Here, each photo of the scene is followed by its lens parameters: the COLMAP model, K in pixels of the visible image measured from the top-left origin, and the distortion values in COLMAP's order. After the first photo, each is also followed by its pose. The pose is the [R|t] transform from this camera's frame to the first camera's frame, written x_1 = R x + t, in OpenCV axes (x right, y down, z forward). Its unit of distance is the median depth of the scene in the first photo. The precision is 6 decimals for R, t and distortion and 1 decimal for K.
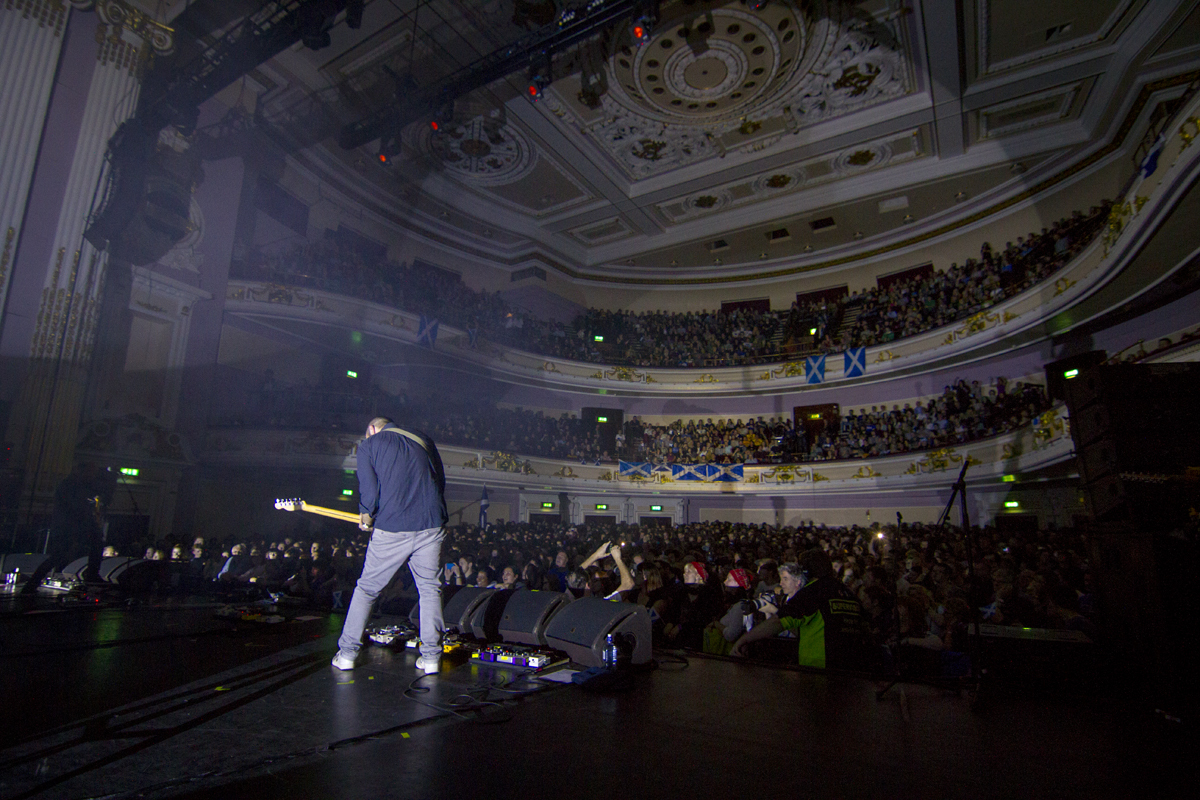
lens RADIAL K [[605.6, 0, 598.9], [0, 605.6, 402.7], [0, 0, 1]] dist [0.000395, 0.000019]
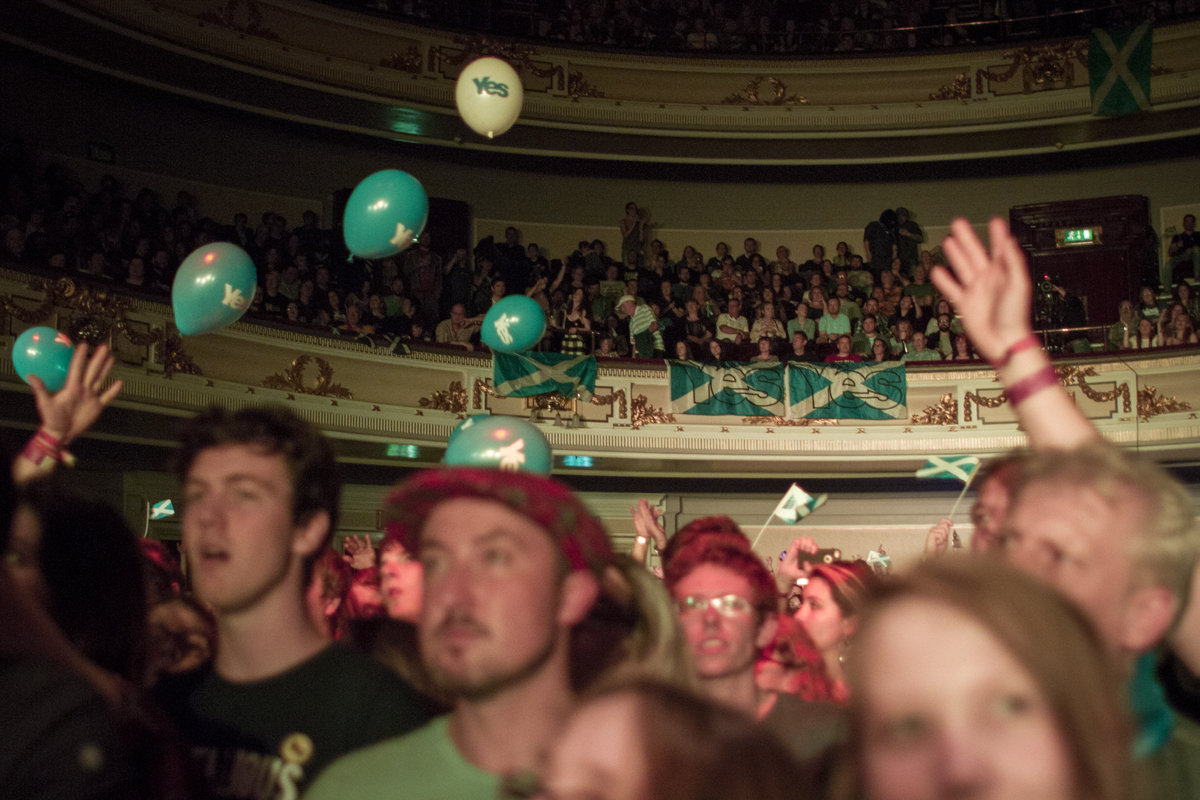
lens RADIAL K [[1593.3, 0, 599.1], [0, 1593.3, 399.2], [0, 0, 1]] dist [-0.040255, 0.000000]
pose [[0.981673, 0.011762, 0.190210, -0.058970], [-0.023078, 0.998085, 0.057388, 0.076483], [-0.189170, -0.060726, 0.980065, 0.252828]]
